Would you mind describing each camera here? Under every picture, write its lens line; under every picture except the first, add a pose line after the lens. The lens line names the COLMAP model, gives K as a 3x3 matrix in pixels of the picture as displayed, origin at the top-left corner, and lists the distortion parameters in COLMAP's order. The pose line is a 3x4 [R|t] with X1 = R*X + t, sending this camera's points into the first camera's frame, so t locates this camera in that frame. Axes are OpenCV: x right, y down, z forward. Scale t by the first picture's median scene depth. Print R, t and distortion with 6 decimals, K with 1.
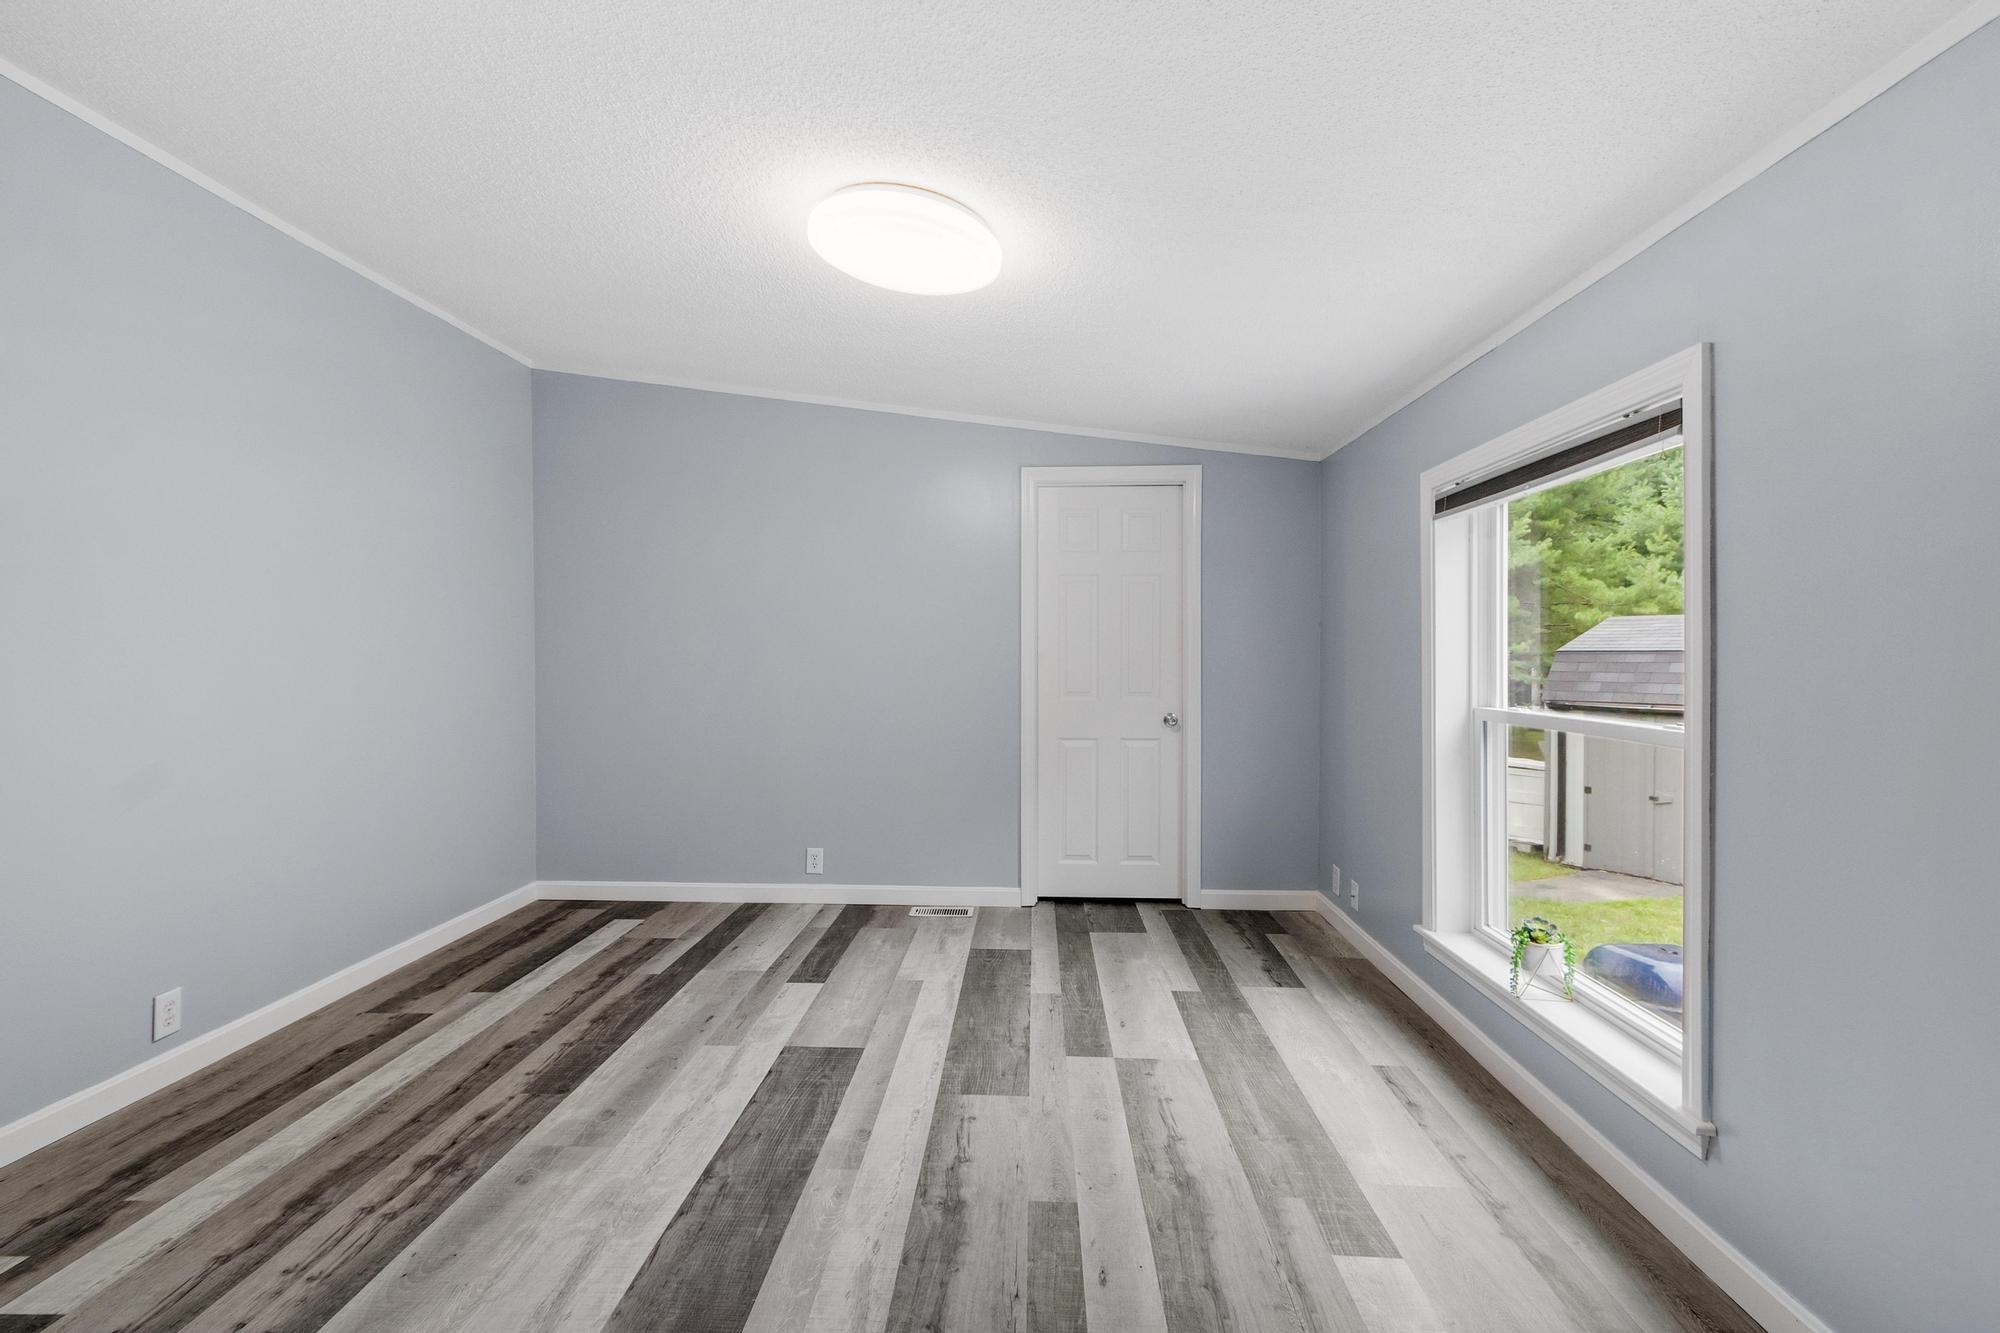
lens RADIAL K [[903.1, 0, 994.8], [0, 903.1, 654.4], [0, 0, 1]] dist [0.002406, -0.000166]
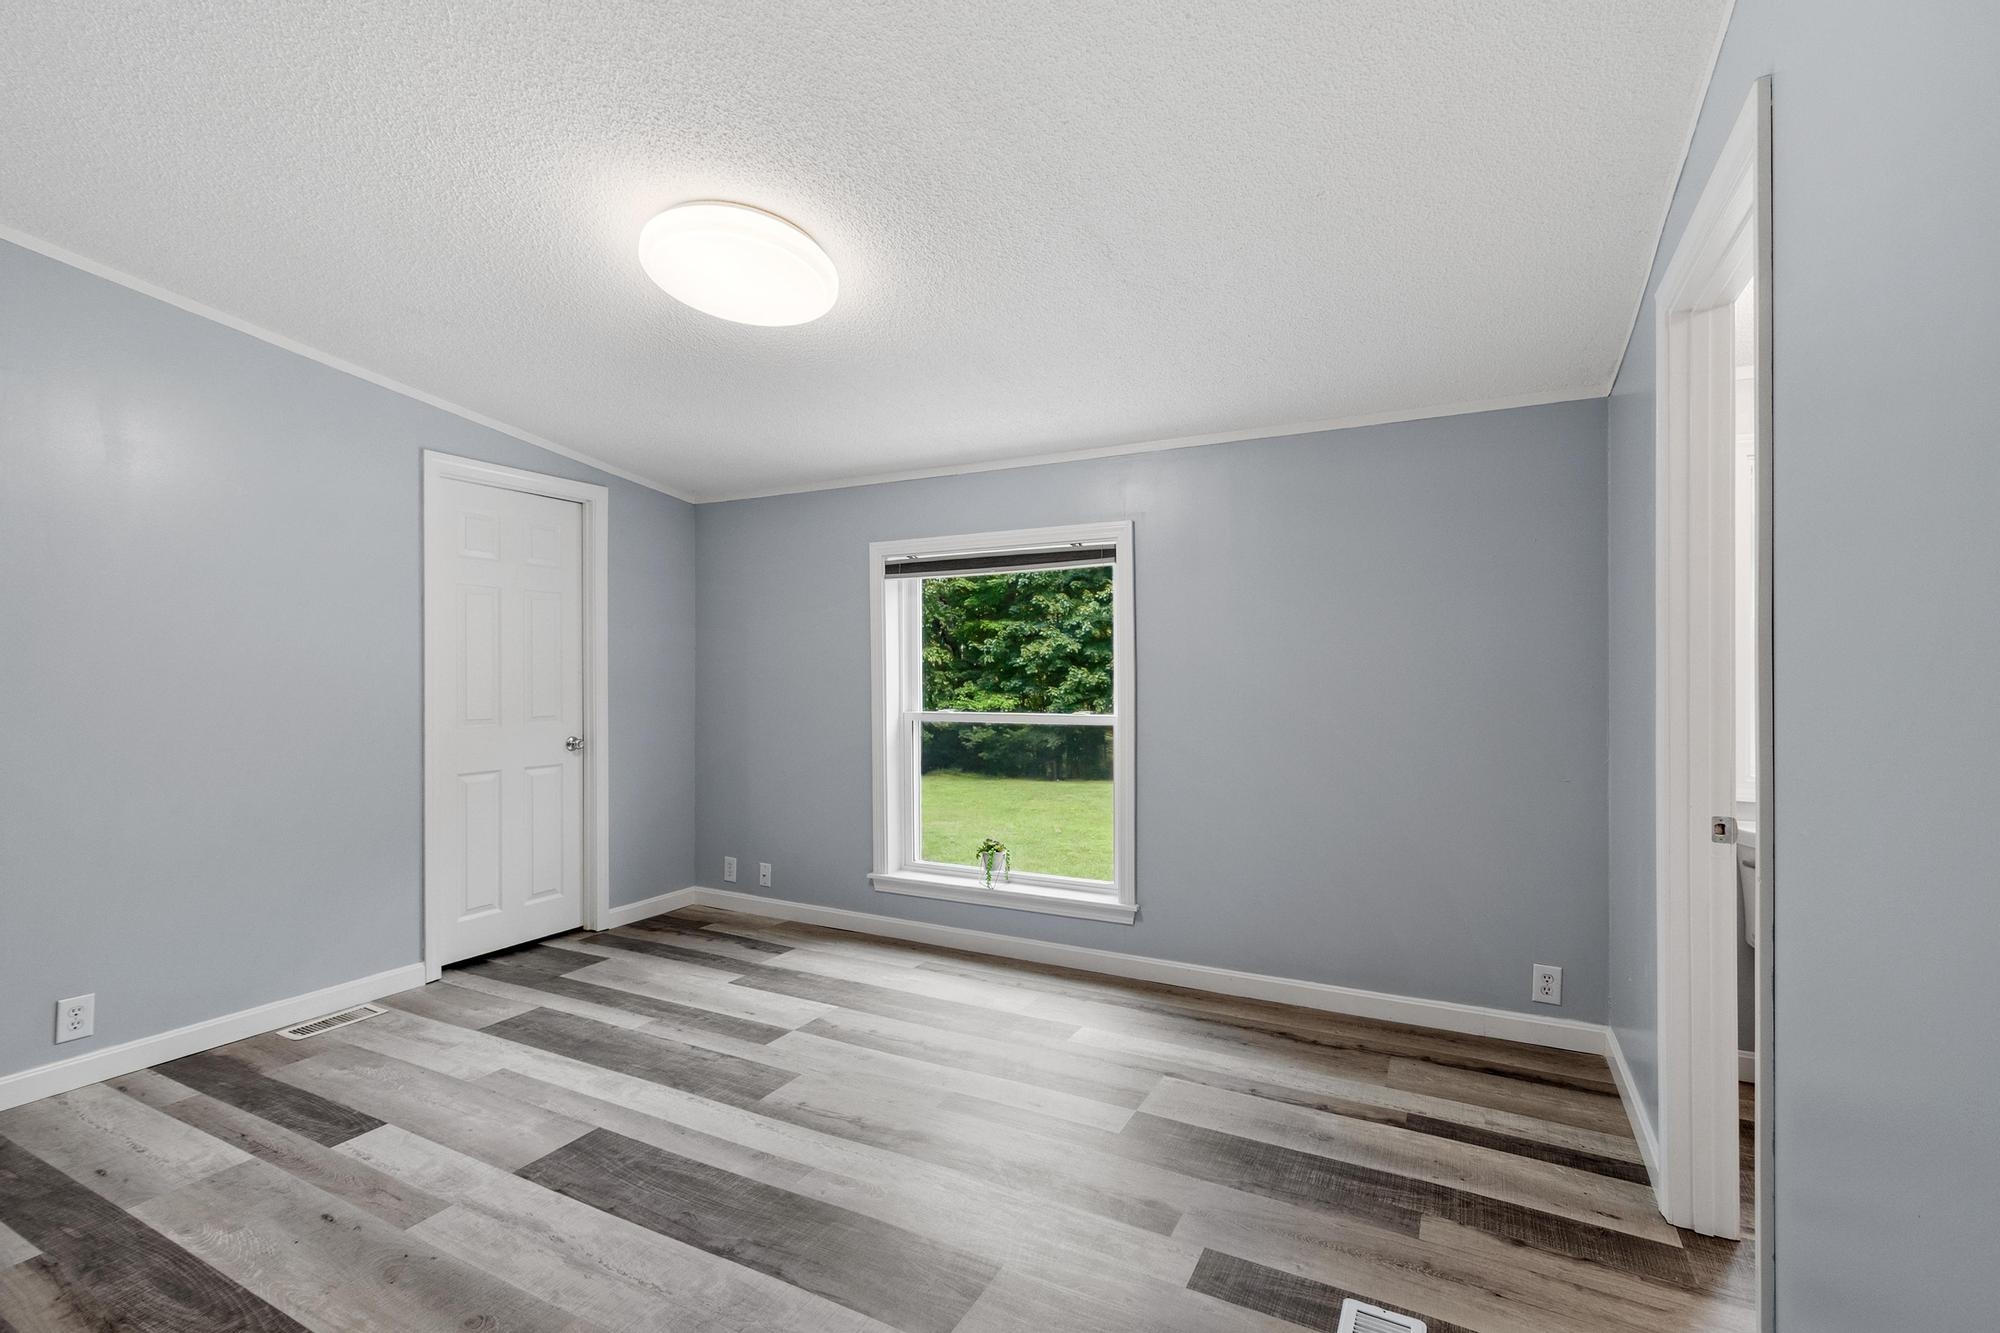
lens RADIAL K [[903.1, 0, 1001.3], [0, 903.1, 671.2], [0, 0, 1]] dist [0.002406, -0.000166]
pose [[0.418270, 0.000312, 0.908322, -0.595270], [0.004124, 0.999989, -0.002243, -0.001789], [-0.908313, 0.004685, 0.418265, 0.213225]]
